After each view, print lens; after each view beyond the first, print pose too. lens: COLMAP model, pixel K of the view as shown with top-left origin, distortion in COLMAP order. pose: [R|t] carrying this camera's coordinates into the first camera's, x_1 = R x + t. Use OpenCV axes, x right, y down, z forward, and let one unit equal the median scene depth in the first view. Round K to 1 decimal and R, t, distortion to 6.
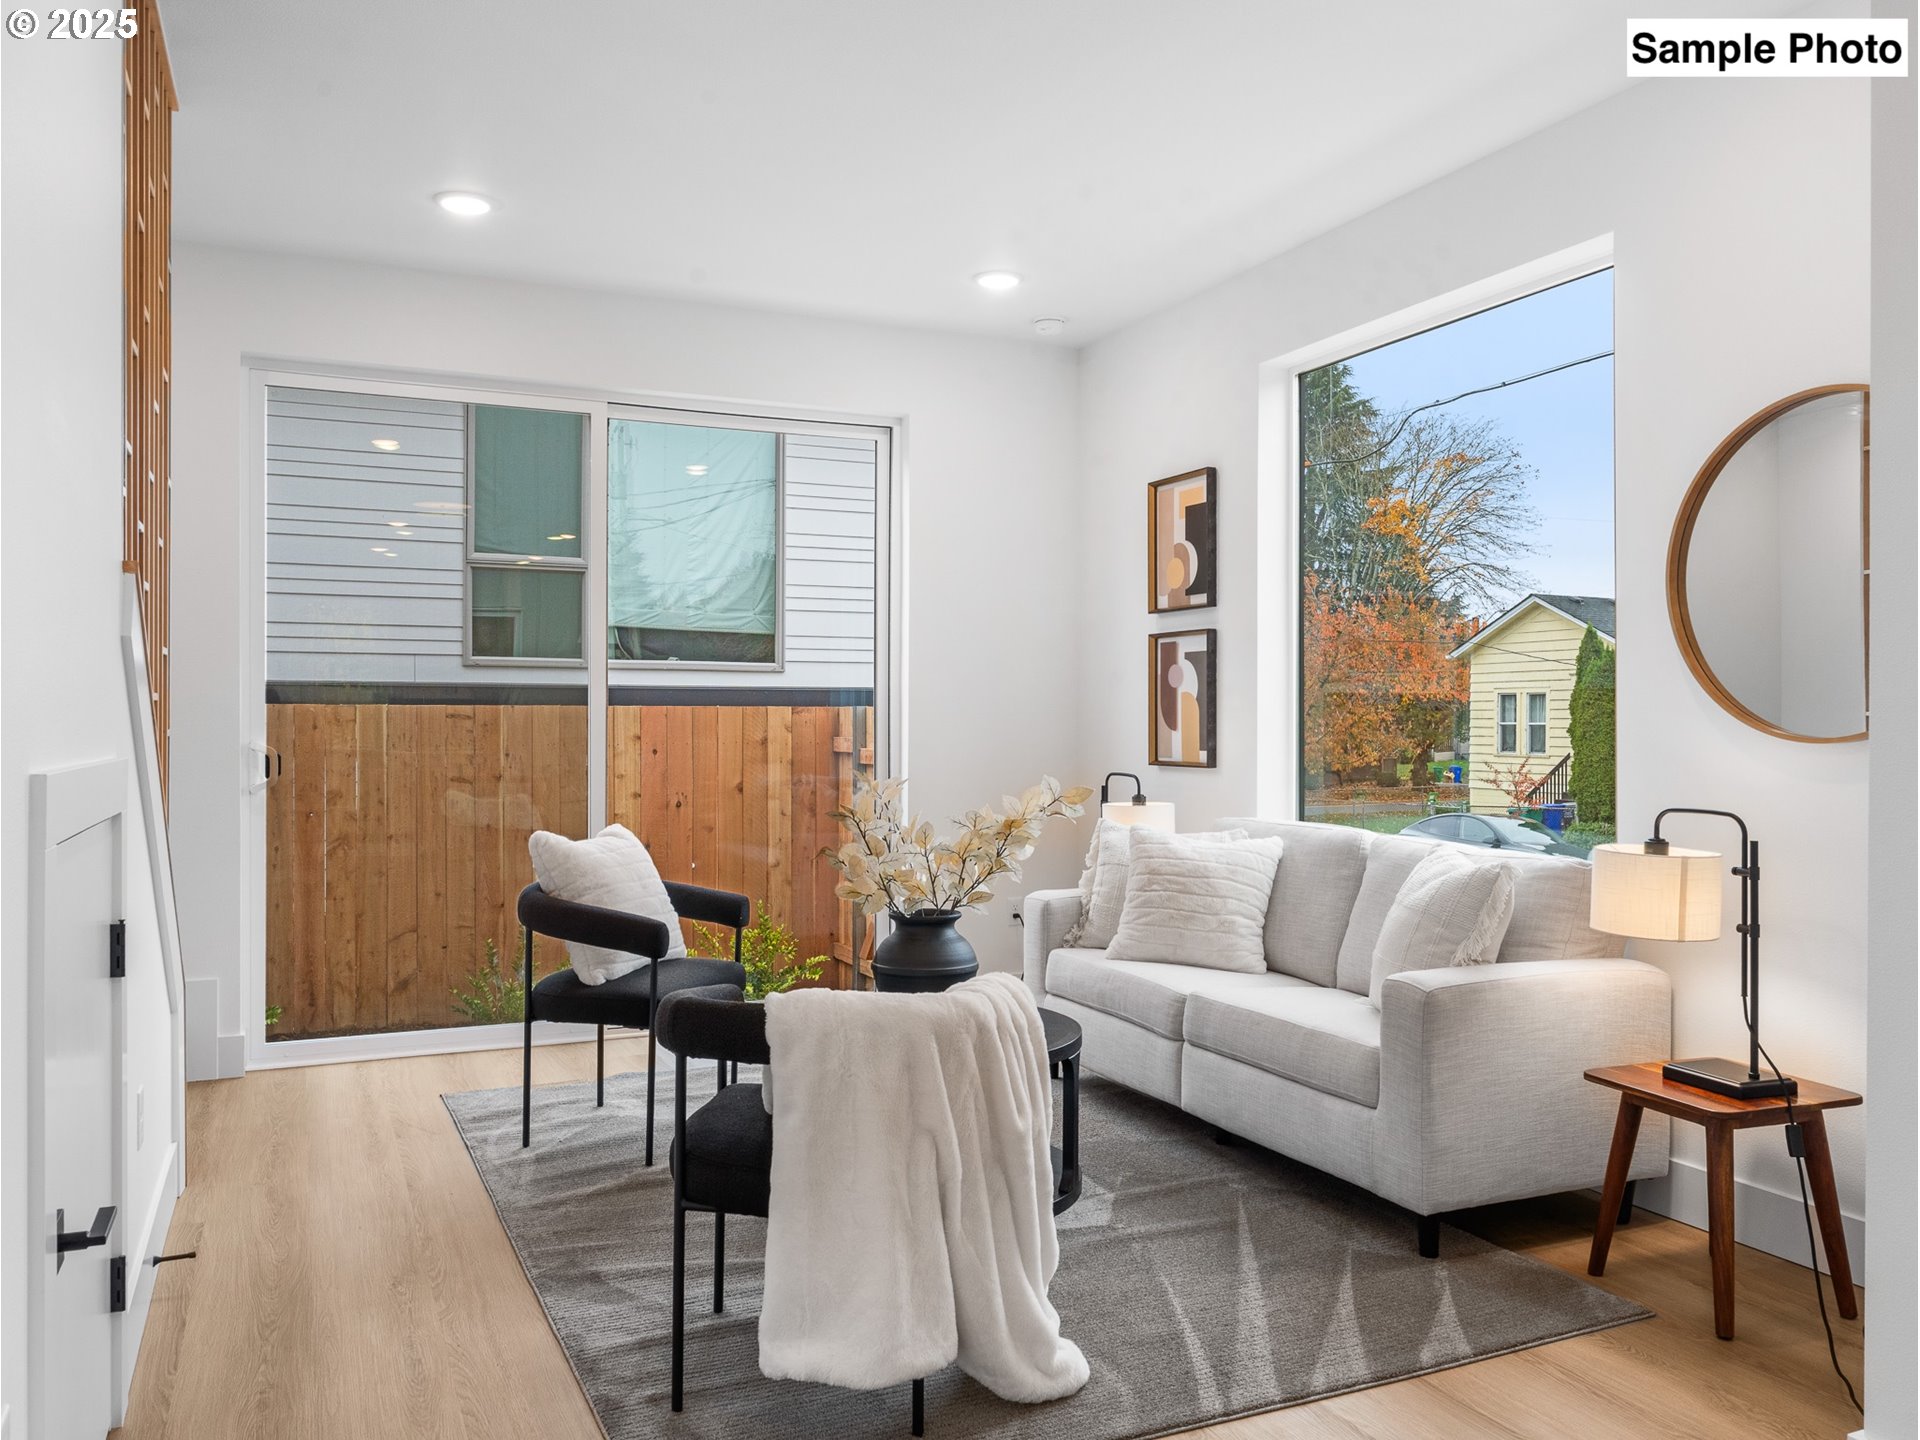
lens RADIAL K [[1443.9, 0, 960.0], [0, 1443.9, 720.0], [0, 0, 1]] dist [0.000086, 0.000070]
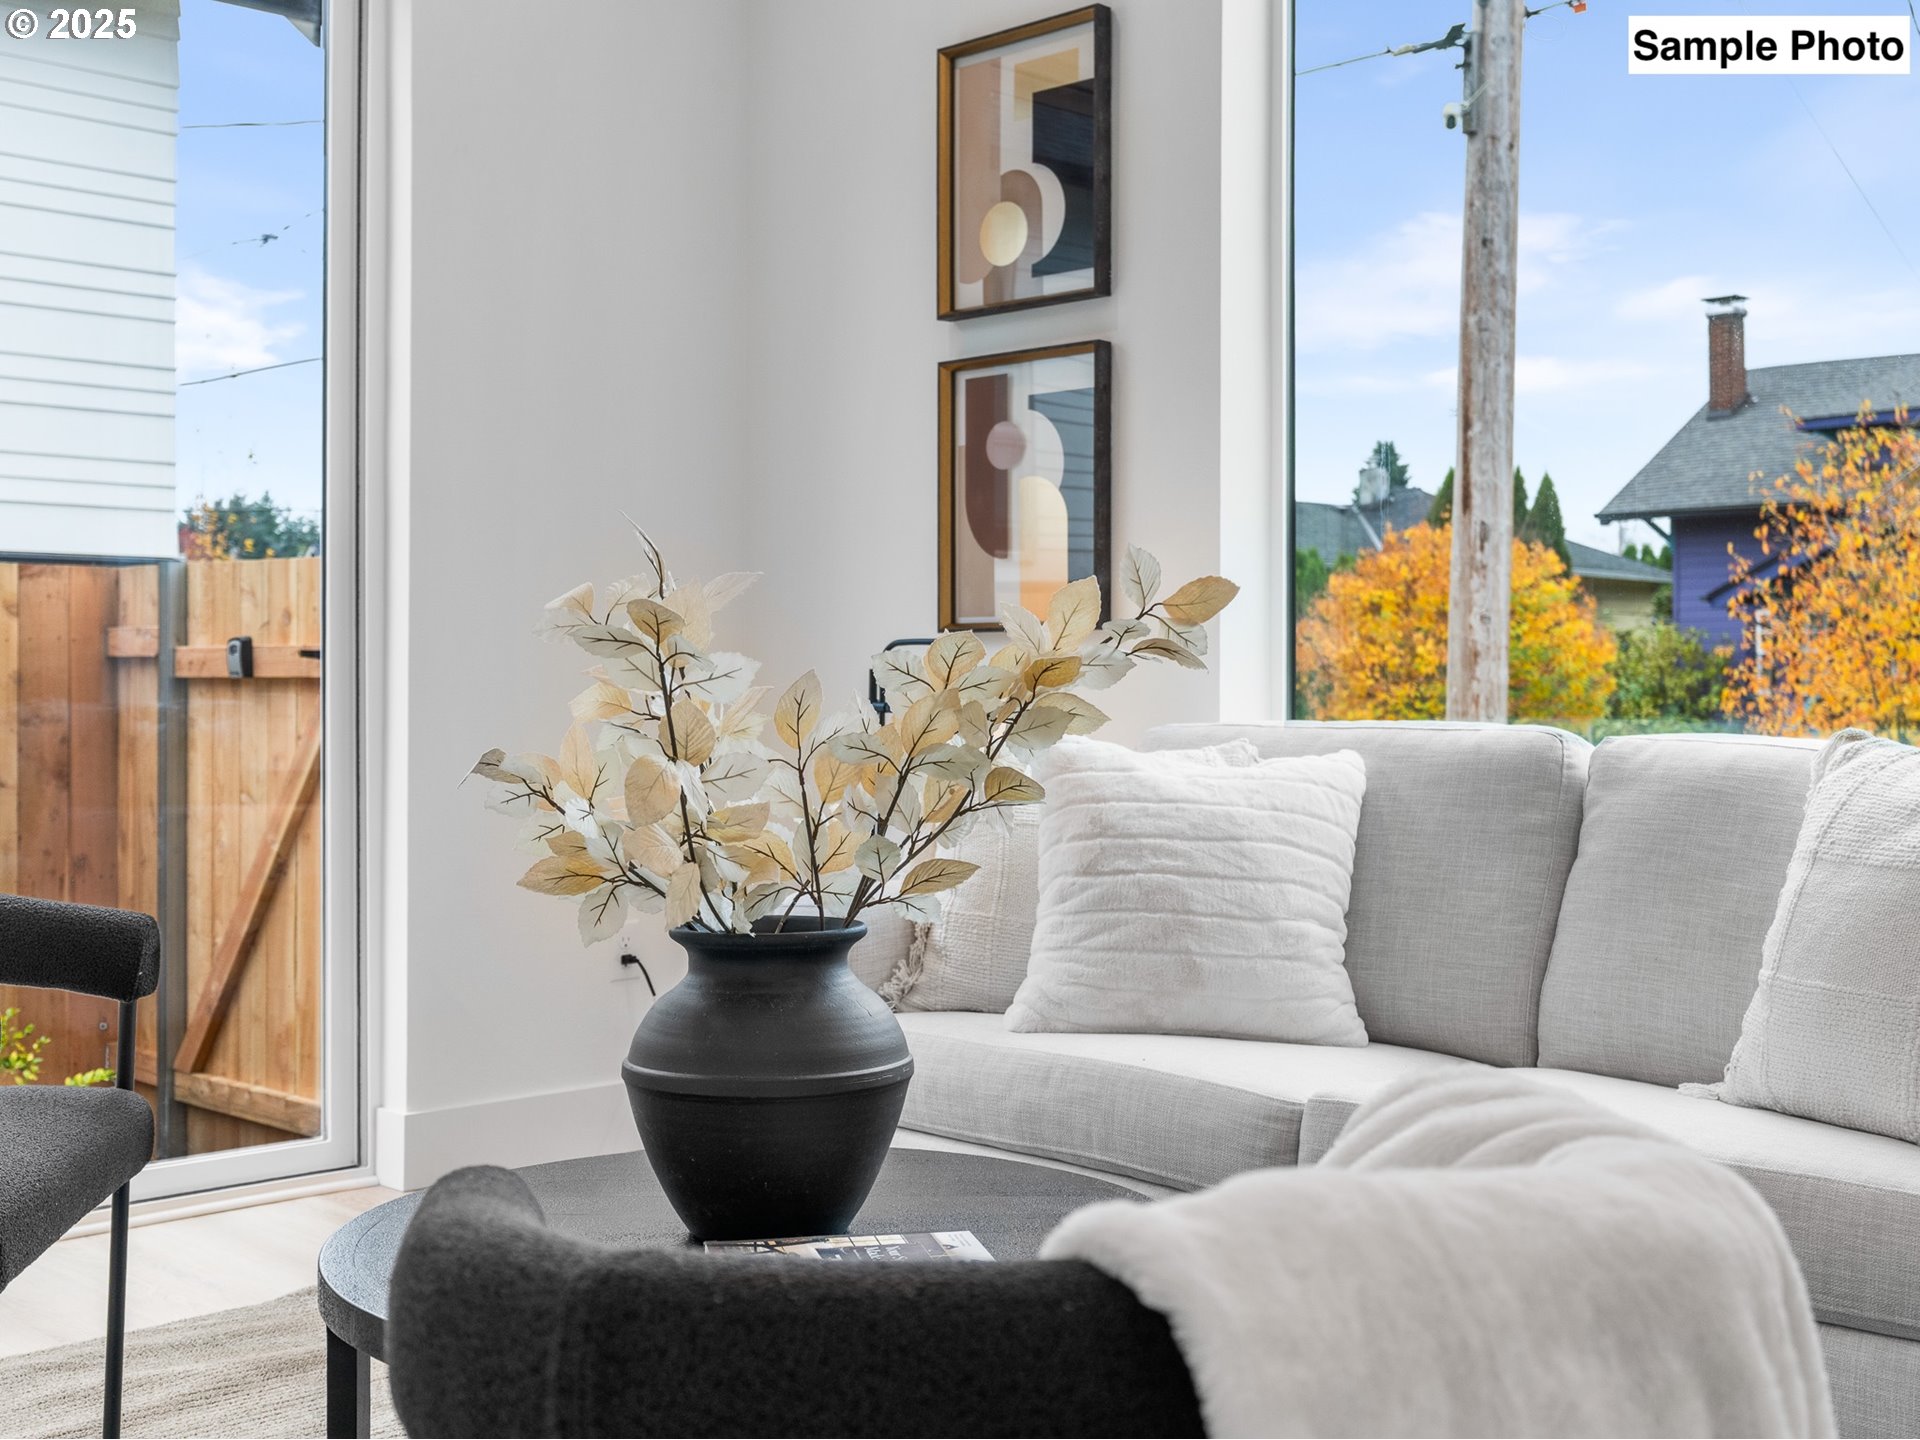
lens RADIAL K [[2209.3, 0, 960.7], [0, 2209.3, 680.5], [0, 0, 1]] dist [-0.007607, -0.008192]
pose [[0.939439, 0.002097, 0.342710, -0.123127], [-0.002117, 0.999998, -0.000314, 0.050689], [-0.342710, -0.000431, 0.939441, 0.322995]]
